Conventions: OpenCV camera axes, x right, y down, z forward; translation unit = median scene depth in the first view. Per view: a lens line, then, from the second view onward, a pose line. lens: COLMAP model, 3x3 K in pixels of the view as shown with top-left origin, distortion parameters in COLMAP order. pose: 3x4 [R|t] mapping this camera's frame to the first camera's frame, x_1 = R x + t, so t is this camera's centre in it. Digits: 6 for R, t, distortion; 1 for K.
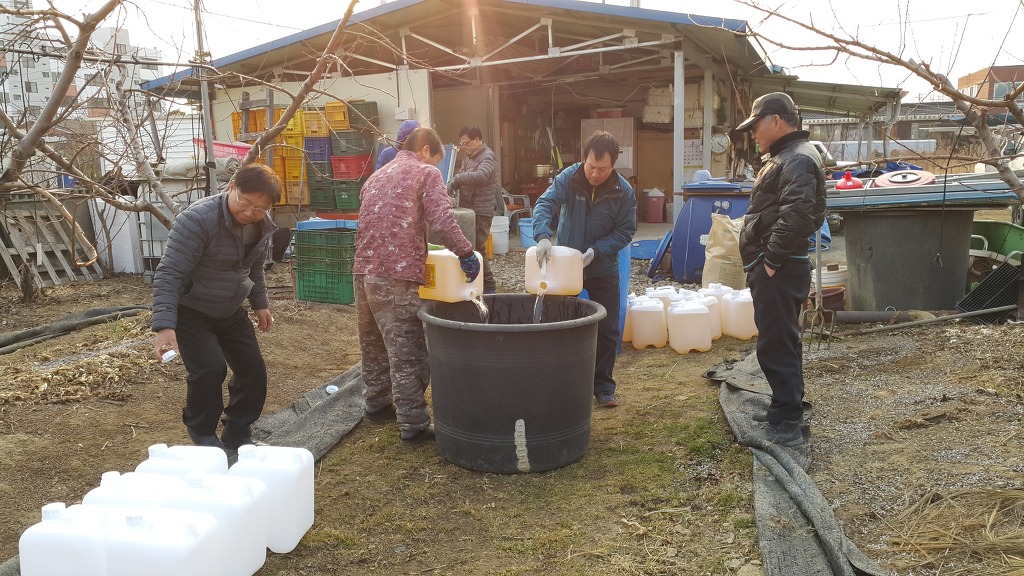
lens RADIAL K [[857.0, 0, 512.0], [0, 857.0, 288.0], [0, 0, 1]] dist [0.000121, -0.068716]
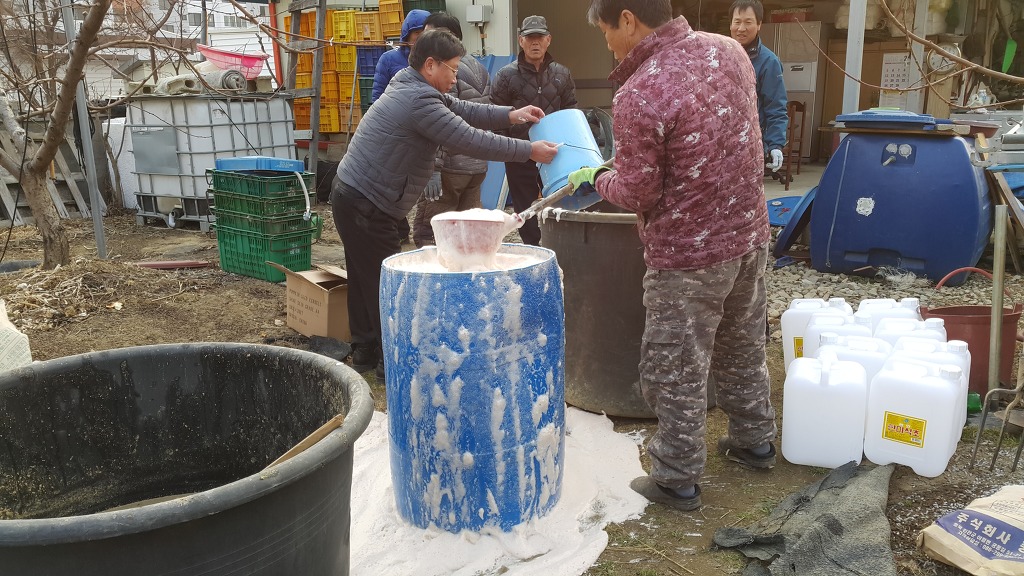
lens RADIAL K [[857.0, 0, 512.0], [0, 857.0, 288.0], [0, 0, 1]] dist [0.000121, -0.068716]
pose [[0.961799, 0.070174, -0.264610, 0.117690], [-0.047935, 0.994824, 0.089591, -0.032225], [0.269528, -0.073484, 0.960185, 0.264499]]
